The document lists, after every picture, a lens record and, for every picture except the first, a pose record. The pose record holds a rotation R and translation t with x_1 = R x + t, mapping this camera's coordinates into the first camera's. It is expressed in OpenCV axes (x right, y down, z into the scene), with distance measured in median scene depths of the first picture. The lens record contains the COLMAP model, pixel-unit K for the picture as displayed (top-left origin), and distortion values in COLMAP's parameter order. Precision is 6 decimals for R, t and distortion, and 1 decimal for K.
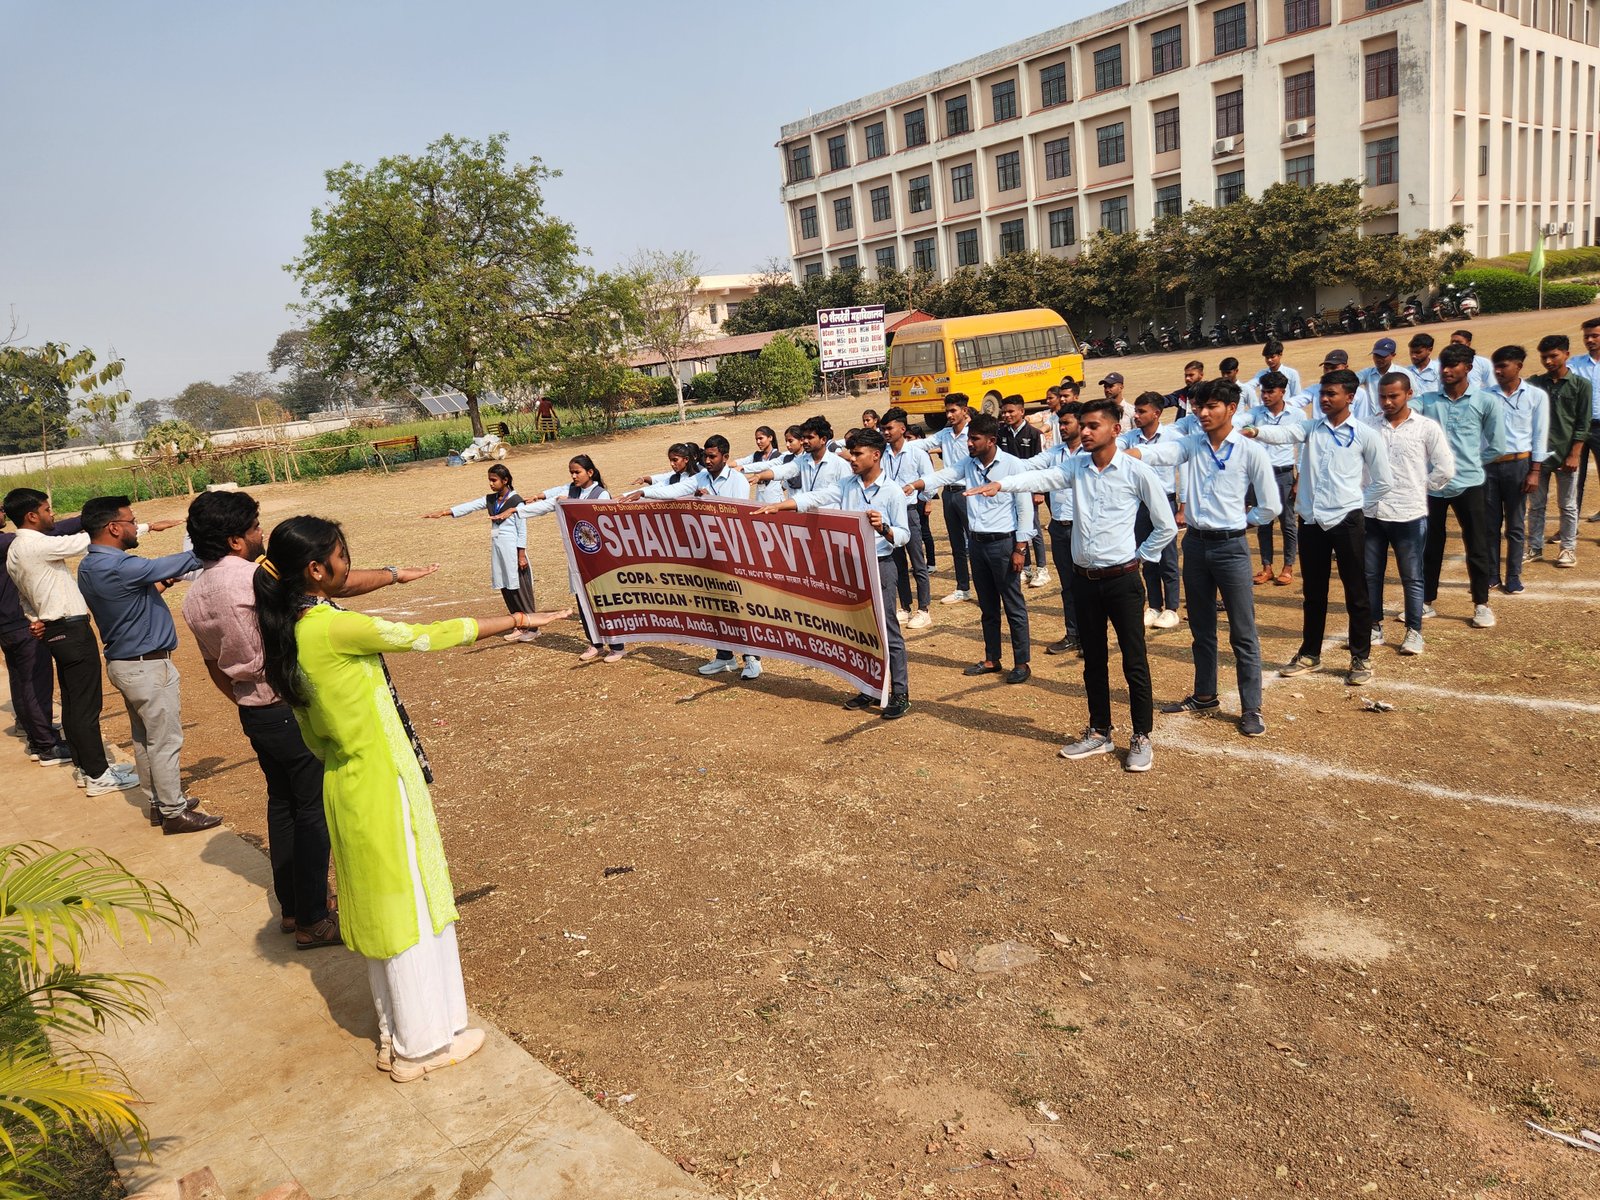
lens RADIAL K [[1126.8, 0, 786.4], [0, 1126.8, 615.8], [0, 0, 1]] dist [0.086580, -0.078043]
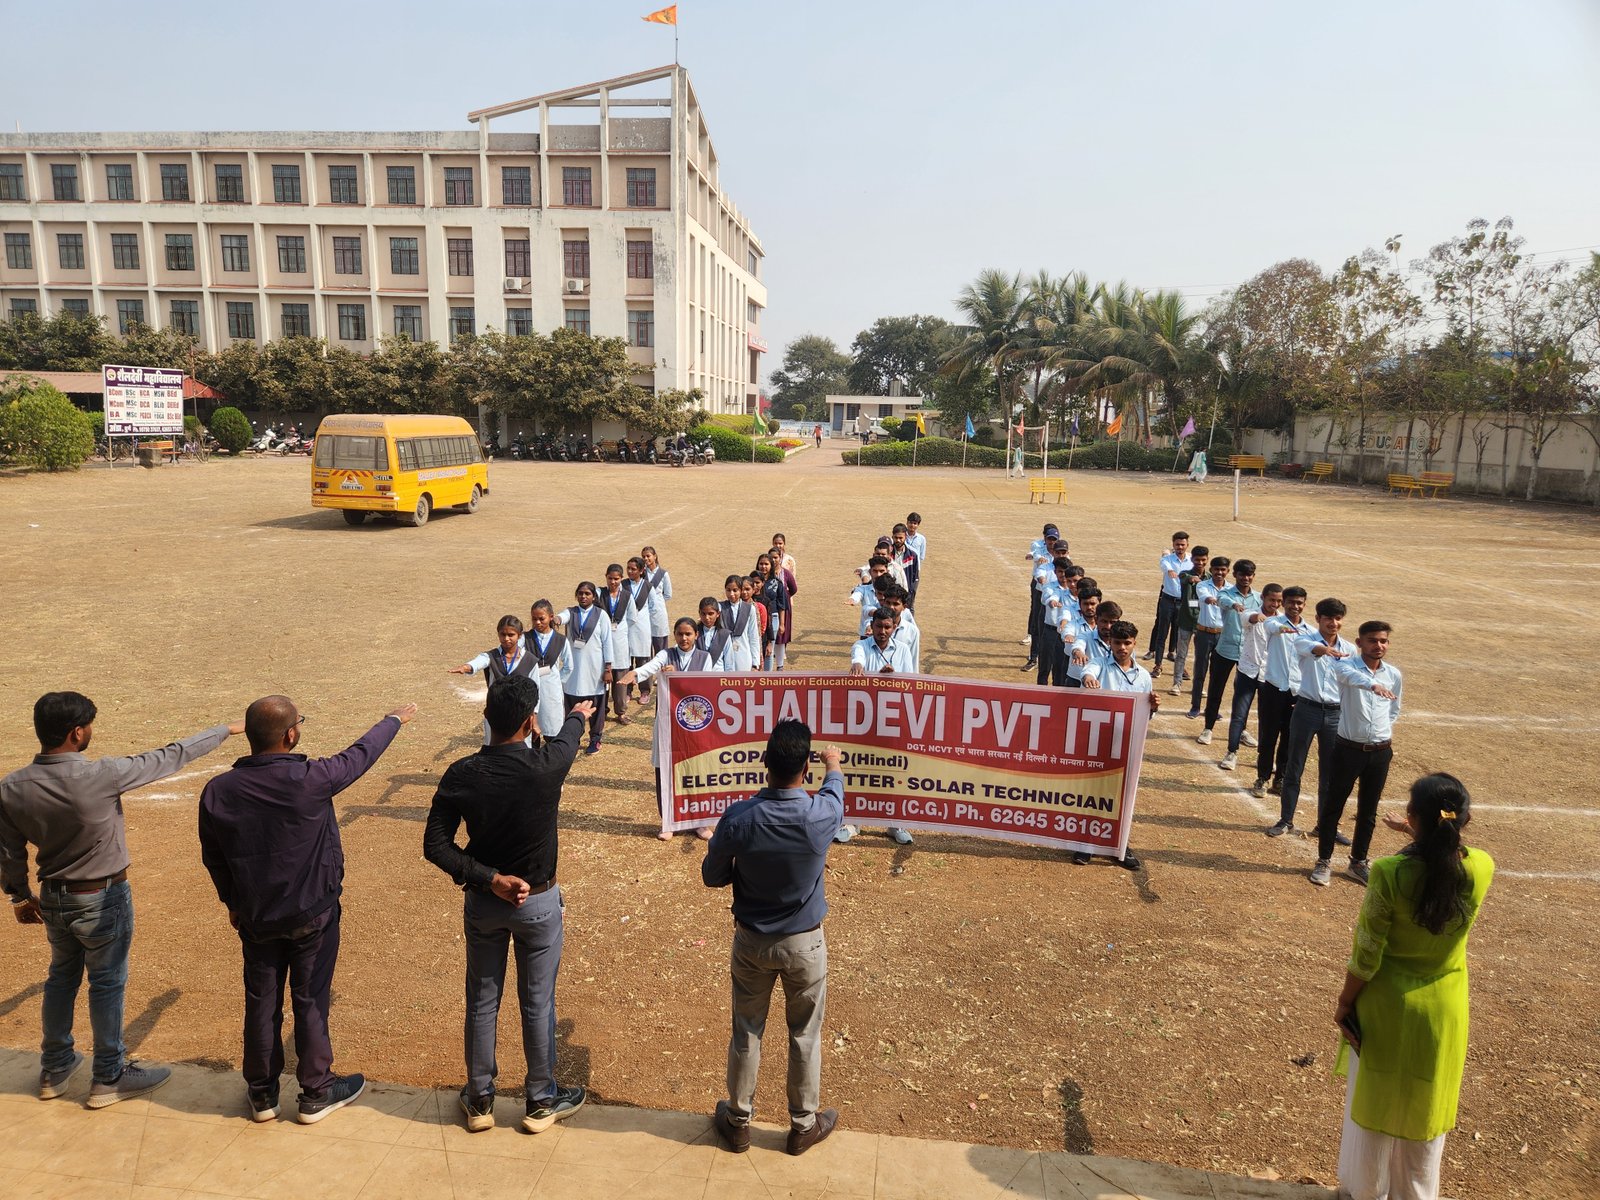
lens RADIAL K [[1082.2, 0, 777.1], [0, 1082.2, 592.5], [0, 0, 1]] dist [0.113968, -0.102744]
pose [[0.758959, 0.028576, 0.650511, -0.115474], [0.032271, 0.996158, -0.081411, -0.011272], [-0.650338, 0.082781, 0.755121, 0.042182]]
